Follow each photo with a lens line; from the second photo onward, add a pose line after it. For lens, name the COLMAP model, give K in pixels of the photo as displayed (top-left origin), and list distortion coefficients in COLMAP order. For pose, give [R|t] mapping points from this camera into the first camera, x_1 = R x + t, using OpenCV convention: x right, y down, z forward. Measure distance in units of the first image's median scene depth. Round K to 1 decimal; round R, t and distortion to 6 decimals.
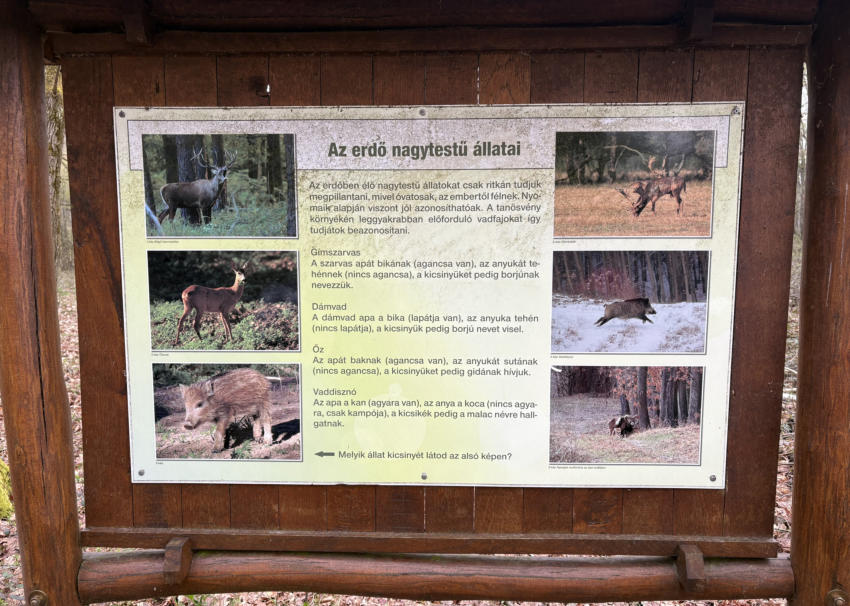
lens RADIAL K [[668.4, 0, 426.7], [0, 668.4, 291.1], [0, 0, 1]] dist [0.012232, 0.006015]
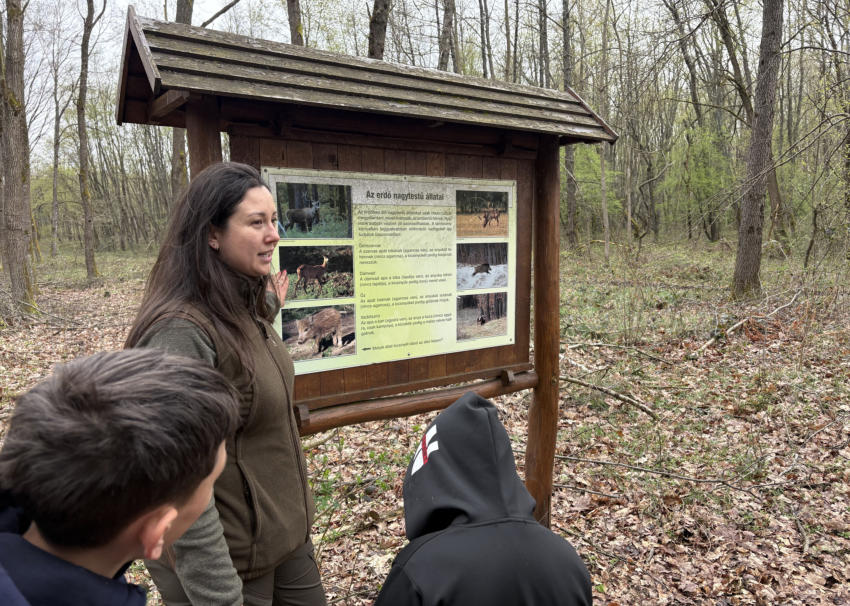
lens RADIAL K [[668.4, 0, 426.7], [0, 668.4, 291.1], [0, 0, 1]] dist [0.012232, 0.006015]
pose [[0.788740, -0.056286, 0.612145, -1.230401], [0.059321, 0.998121, 0.015343, 0.056631], [-0.611858, 0.024211, 0.790597, -0.672790]]
